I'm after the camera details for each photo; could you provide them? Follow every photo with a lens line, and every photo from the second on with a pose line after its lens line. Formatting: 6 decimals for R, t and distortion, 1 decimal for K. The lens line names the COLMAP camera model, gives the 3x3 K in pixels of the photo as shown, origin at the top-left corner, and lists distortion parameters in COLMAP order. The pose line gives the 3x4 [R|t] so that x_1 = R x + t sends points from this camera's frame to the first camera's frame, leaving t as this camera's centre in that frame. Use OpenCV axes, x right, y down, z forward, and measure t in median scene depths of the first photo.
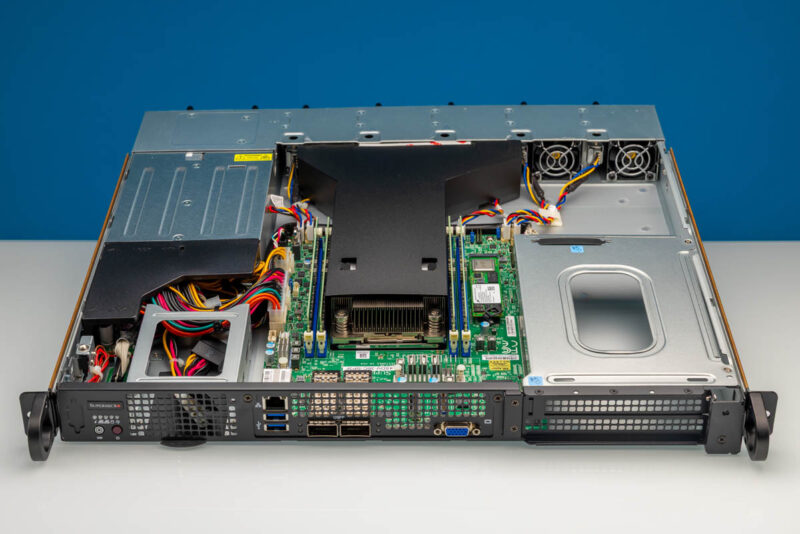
lens RADIAL K [[1494.7, 0, 400.0], [0, 1494.7, 267.0], [0, 0, 1]] dist [0.051402, 0.075961]
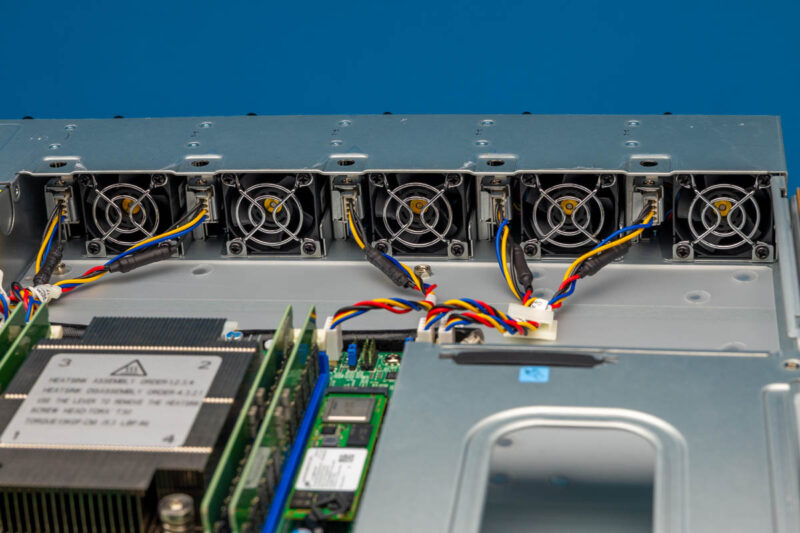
lens RADIAL K [[1831.0, 0, 400.0], [0, 1831.0, 266.5], [0, 0, 1]] dist [-0.041867, 0.299532]
pose [[0.988642, 0.014864, -0.149555, 0.148839], [-0.033429, 0.991917, -0.122403, 0.022637], [0.146527, 0.126013, 0.981148, 0.424925]]
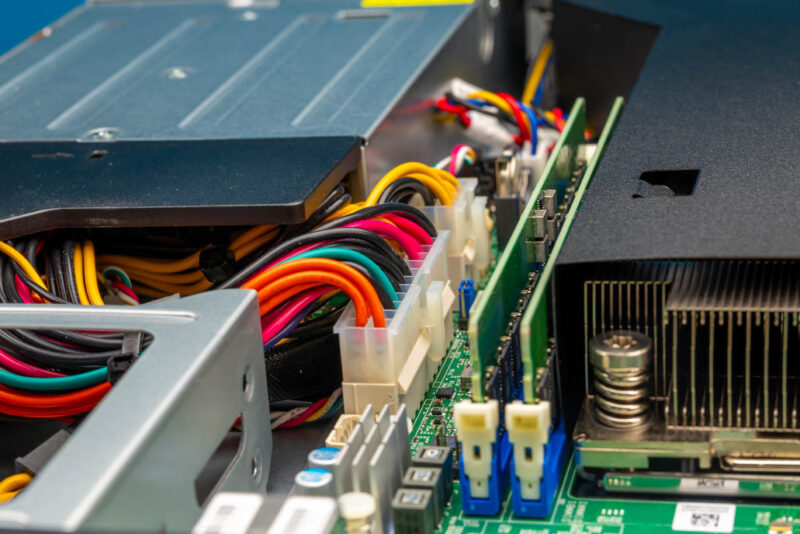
lens RADIAL K [[1984.3, 0, 400.0], [0, 1984.3, 267.0], [0, 0, 1]] dist [0.026875, -0.207029]
pose [[0.974324, 0.017763, -0.224448, -0.001861], [-0.062785, 0.978774, -0.195087, 0.075087], [0.216218, 0.204170, 0.954759, 0.607803]]
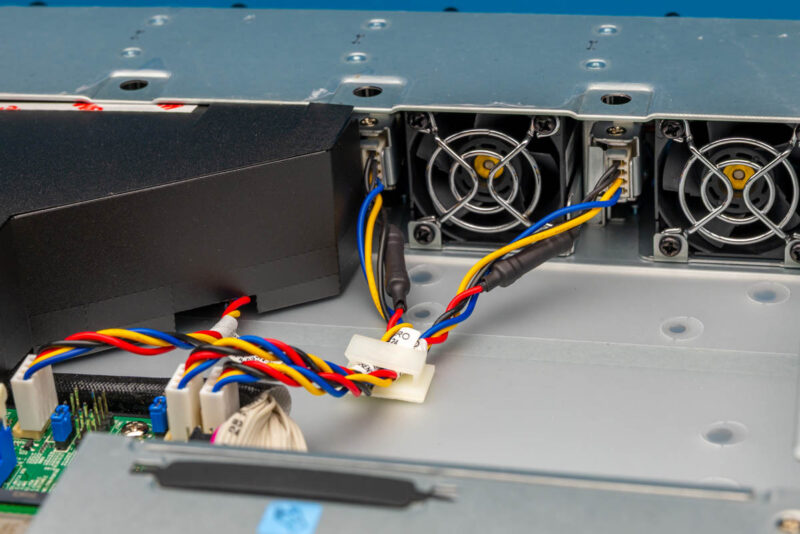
lens RADIAL K [[1831.0, 0, 400.0], [0, 1831.0, 267.0], [0, 0, 1]] dist [-0.041867, 0.299532]
pose [[0.971939, 0.054037, -0.228942, 0.184199], [-0.068806, 0.995999, -0.057022, -0.033616], [0.224945, 0.071175, 0.971768, 0.677235]]
